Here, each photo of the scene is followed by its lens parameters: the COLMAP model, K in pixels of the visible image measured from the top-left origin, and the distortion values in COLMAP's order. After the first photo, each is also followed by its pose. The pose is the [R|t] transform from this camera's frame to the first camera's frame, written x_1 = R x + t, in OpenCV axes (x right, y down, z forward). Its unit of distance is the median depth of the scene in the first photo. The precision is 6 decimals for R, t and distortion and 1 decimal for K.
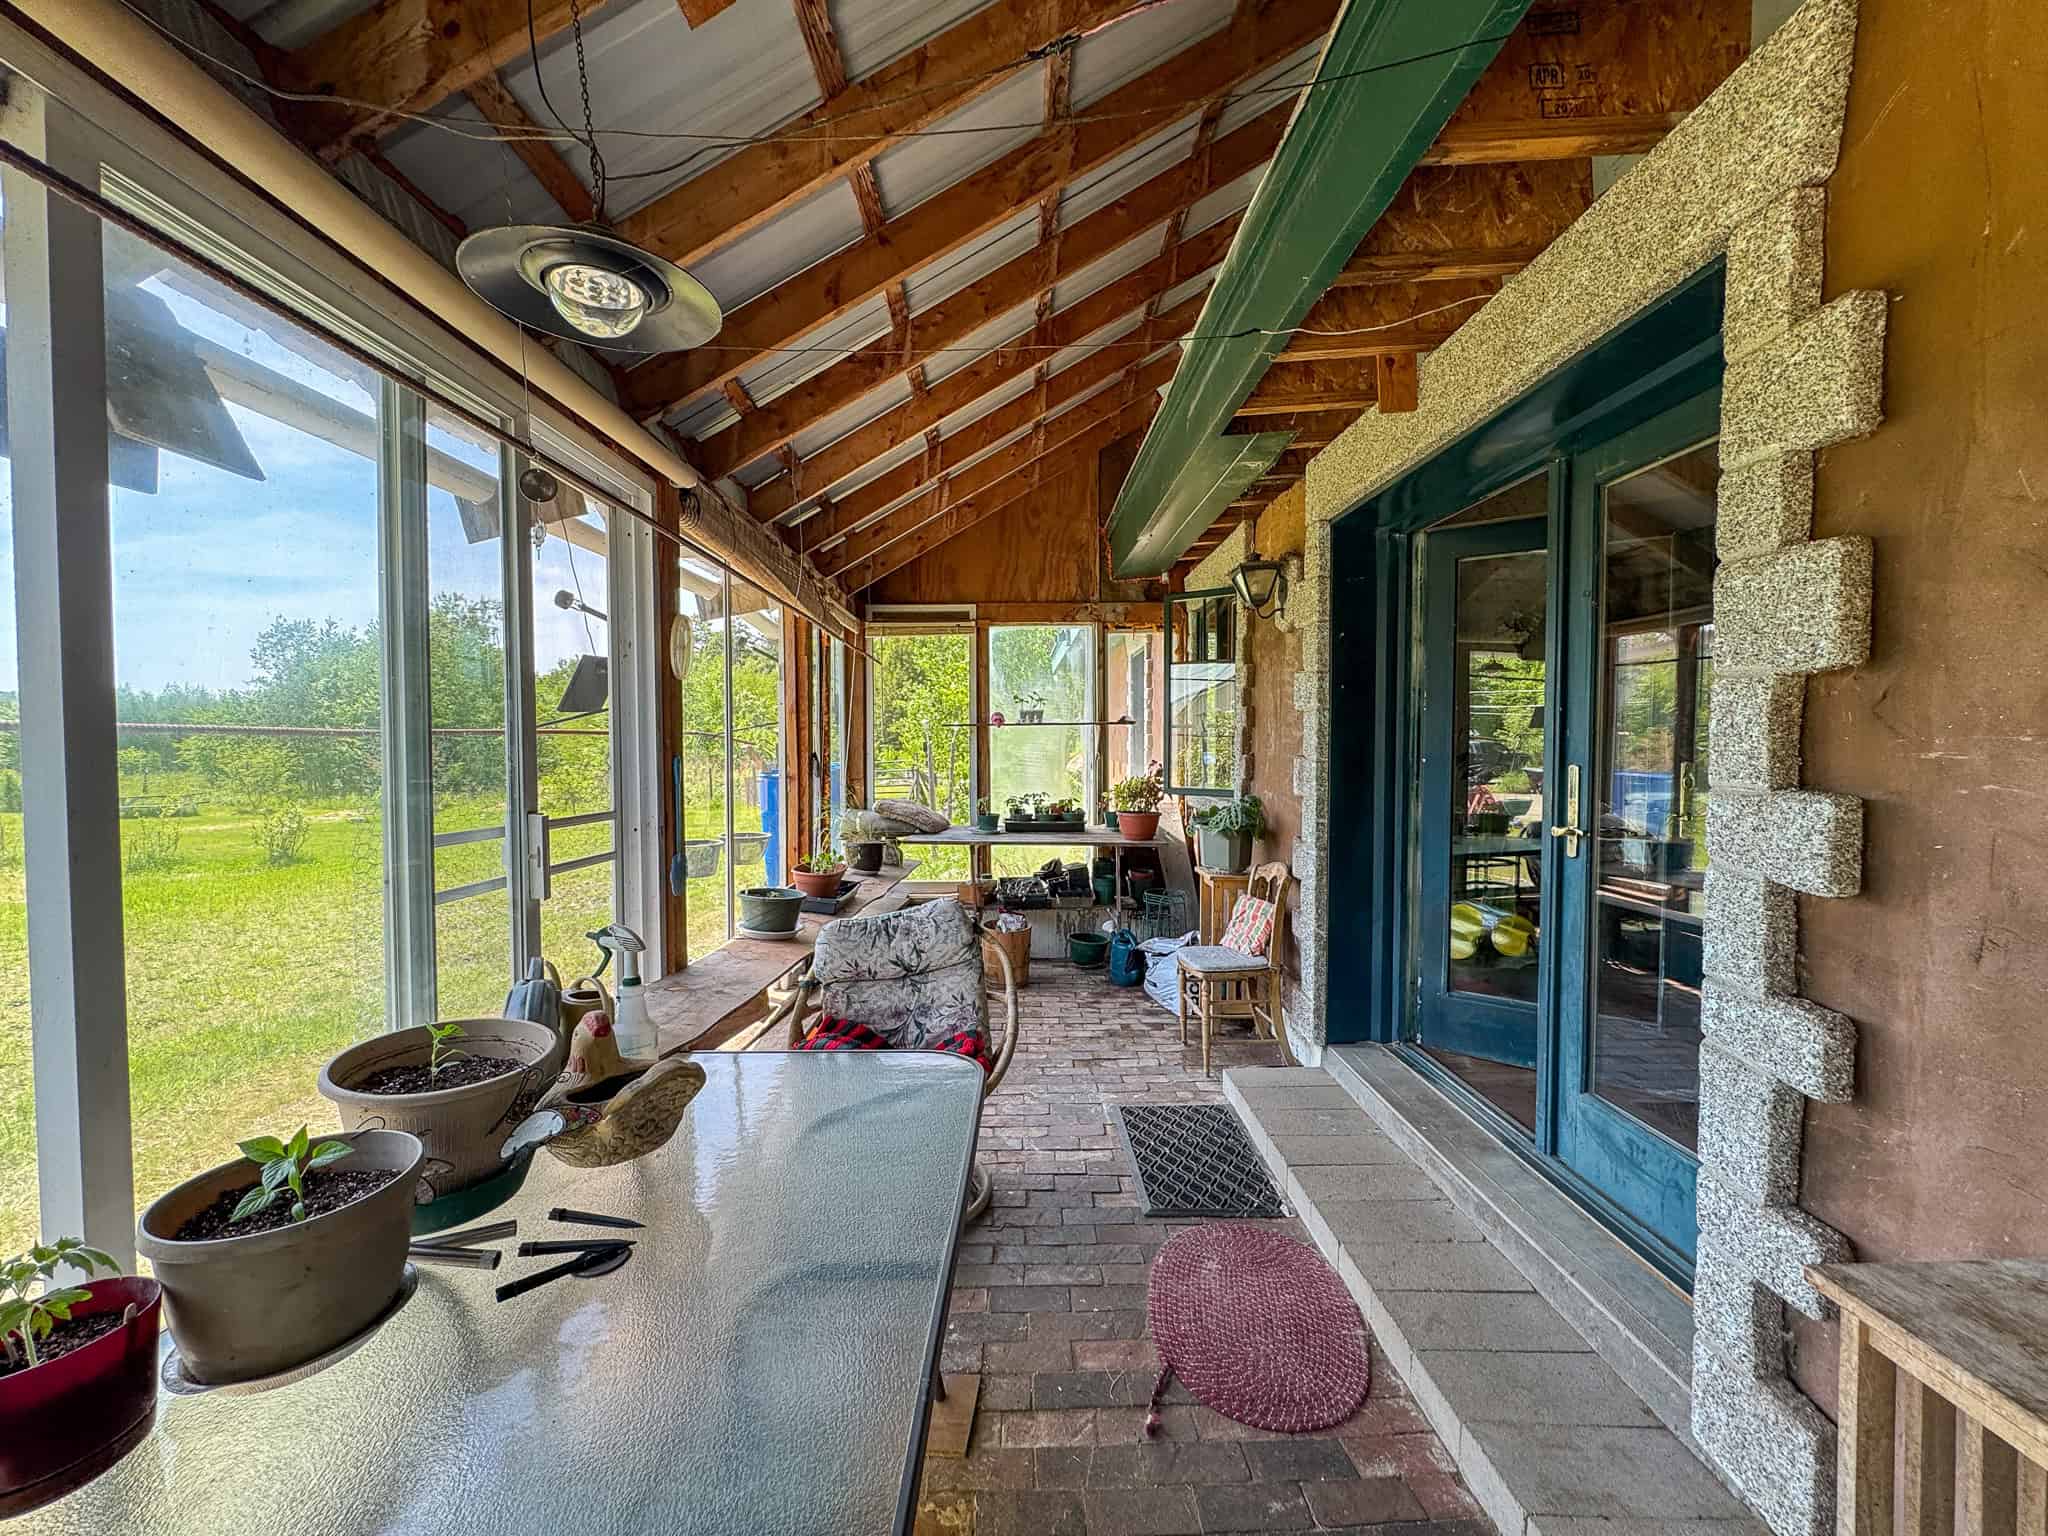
lens RADIAL K [[837.8, 0, 1024.1], [0, 837.8, 770.7], [0, 0, 1]] dist [0.000187, 0.000017]
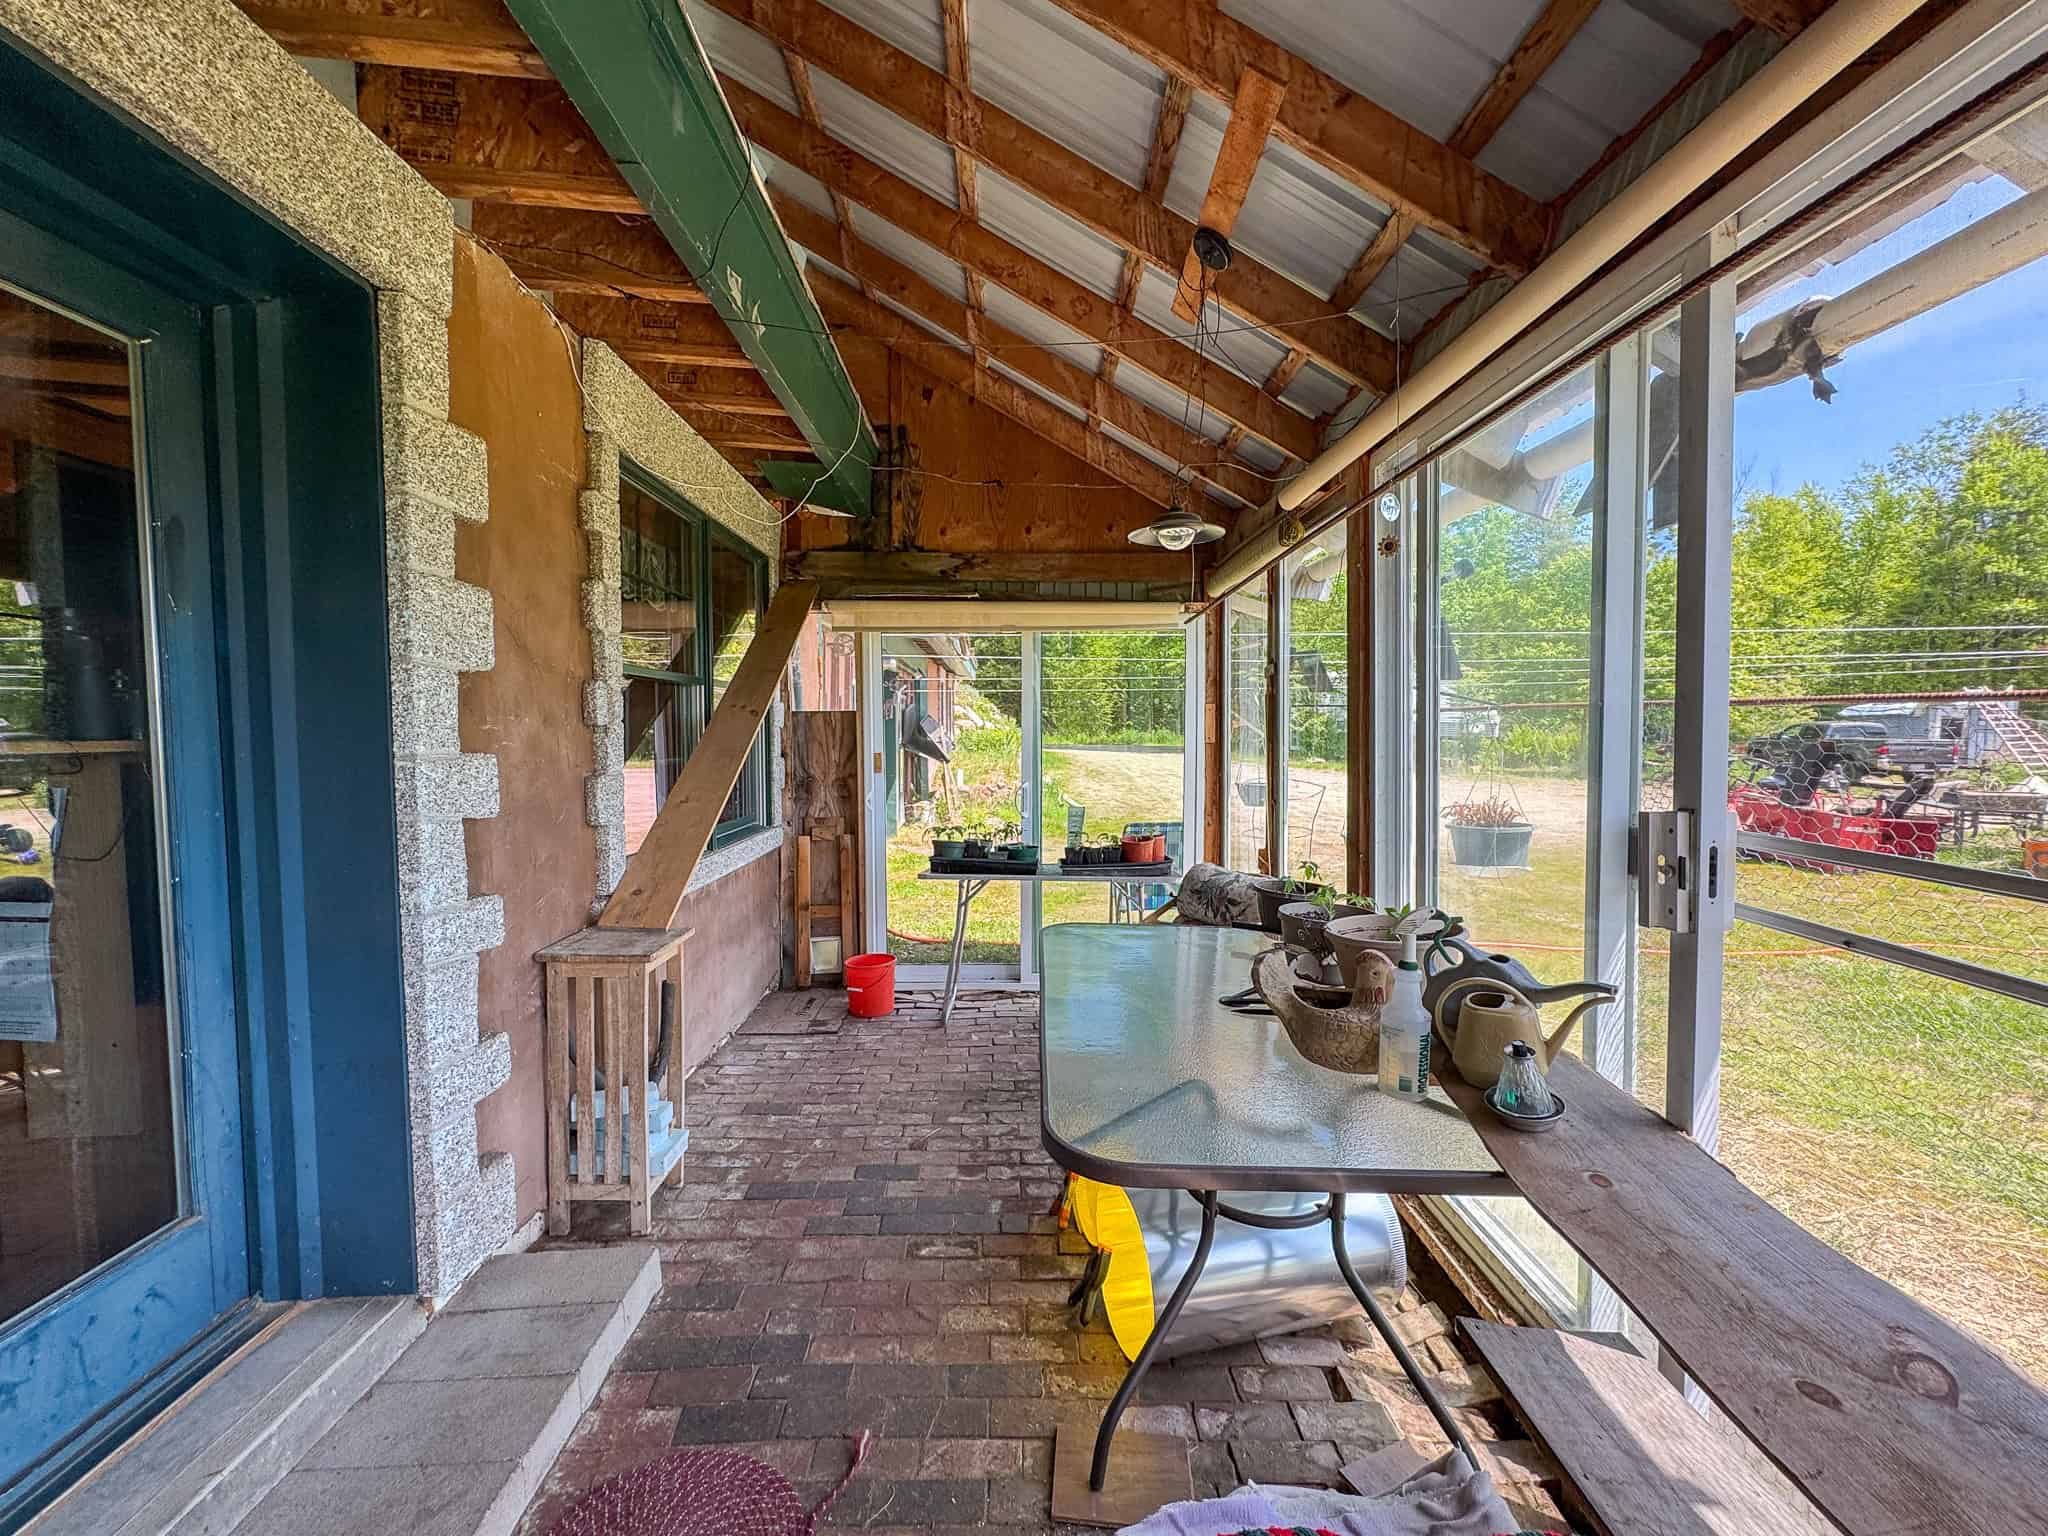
lens RADIAL K [[837.8, 0, 1022.3], [0, 837.8, 767.1], [0, 0, 1]] dist [0.000187, 0.000017]
pose [[-0.999911, 0.006250, 0.011809, -0.049880], [0.007105, 0.997247, 0.073805, -0.047718], [-0.011315, 0.073882, -0.997203, 2.238208]]
